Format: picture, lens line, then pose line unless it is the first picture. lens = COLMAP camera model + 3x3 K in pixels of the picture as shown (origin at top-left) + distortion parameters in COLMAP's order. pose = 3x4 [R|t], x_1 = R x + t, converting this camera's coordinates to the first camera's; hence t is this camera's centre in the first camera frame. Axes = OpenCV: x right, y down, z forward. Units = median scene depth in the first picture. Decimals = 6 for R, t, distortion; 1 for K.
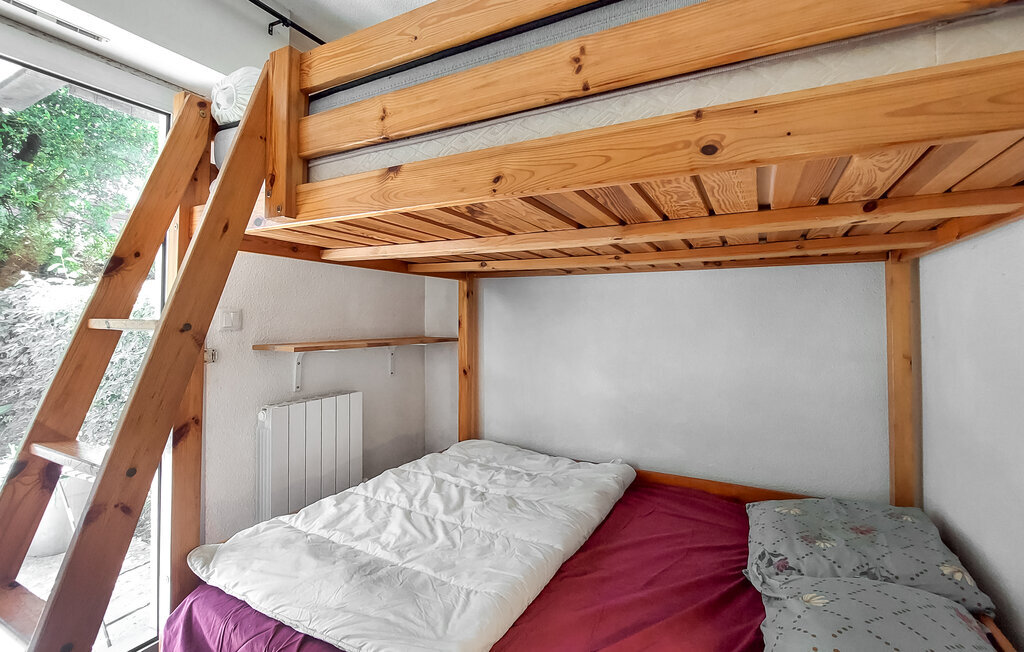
lens RADIAL K [[432.0, 0, 502.0], [0, 432.0, 311.7], [0, 0, 1]] dist [-0.013577, -0.000091]
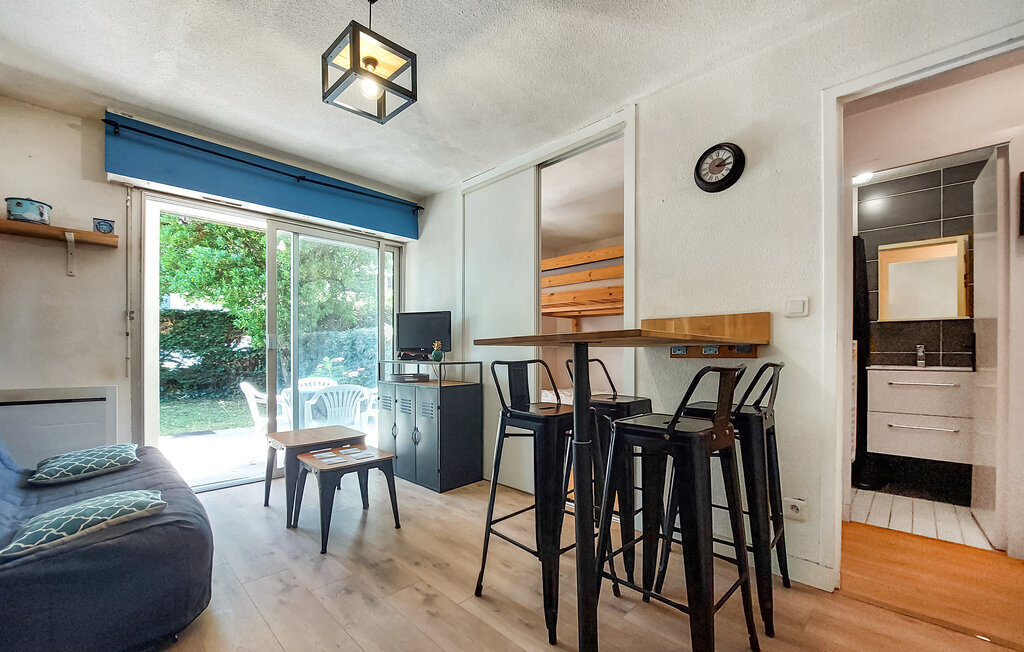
lens RADIAL K [[420.6, 0, 511.4], [0, 420.6, 360.1], [0, 0, 1]] dist [-0.013888, 0.000274]
pose [[0.958874, -0.000469, -0.283833, 0.488224], [0.007538, 0.999688, 0.023817, 0.207891], [0.283733, -0.024977, 0.958578, -2.822817]]
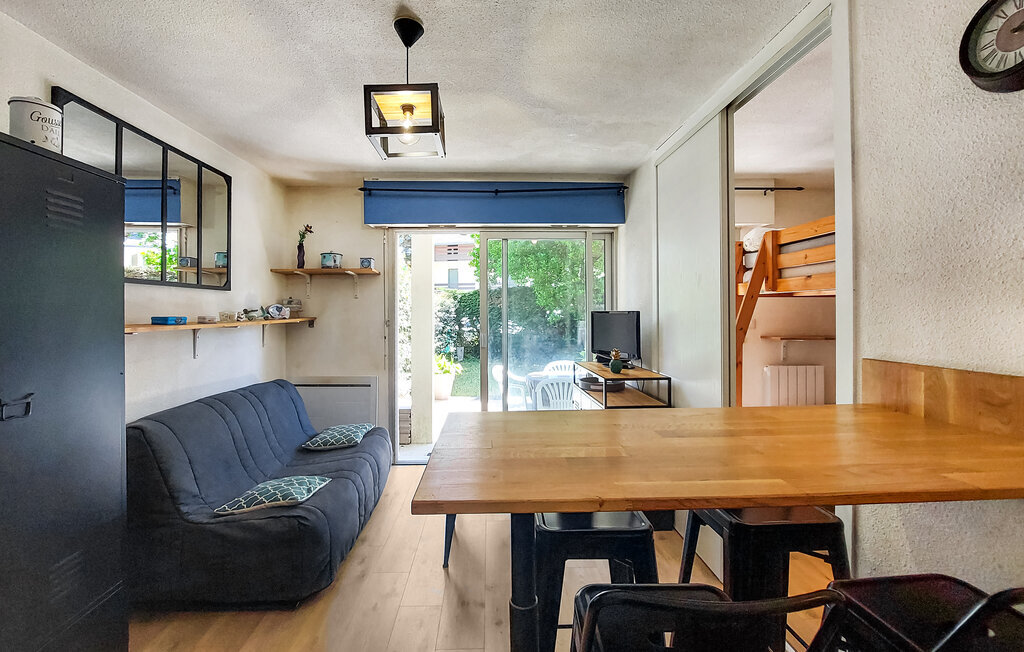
lens RADIAL K [[432.0, 0, 502.0], [0, 432.0, 311.7], [0, 0, 1]] dist [-0.013577, -0.000091]
pose [[0.487756, -0.006862, -0.872953, 1.099688], [0.015837, 0.999874, 0.000989, -0.110055], [0.872836, -0.014308, 0.487803, -1.941968]]
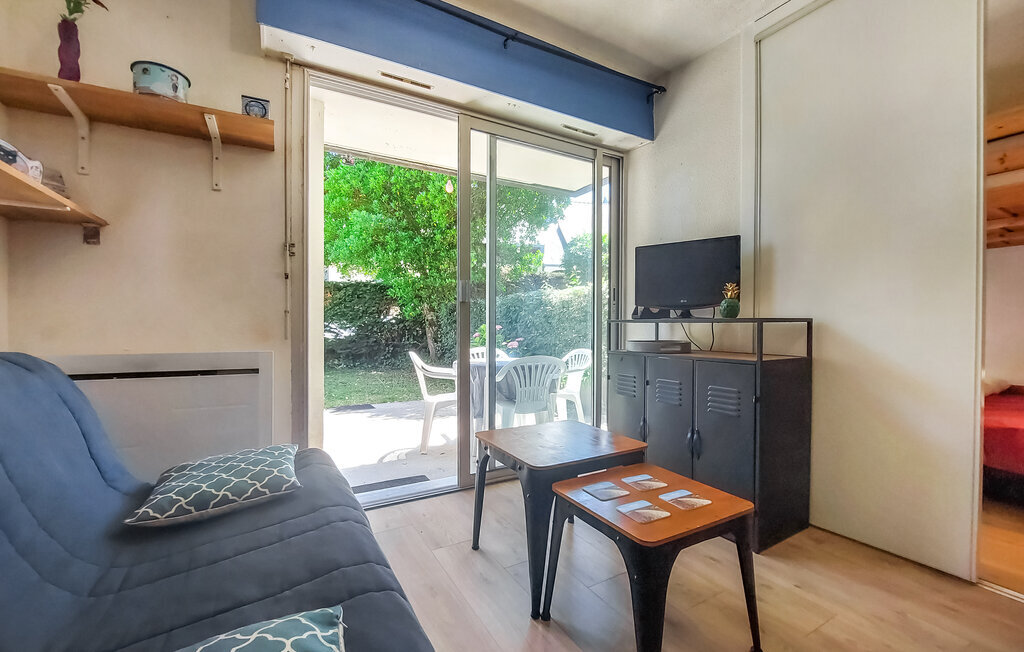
lens RADIAL K [[424.9, 0, 513.2], [0, 424.9, 335.4], [0, 0, 1]] dist [-0.012269, -0.000137]
pose [[0.846557, 0.002542, -0.532292, -0.731416], [0.011782, 0.999654, 0.023513, 0.307400], [0.532168, -0.026176, 0.846234, -2.053822]]
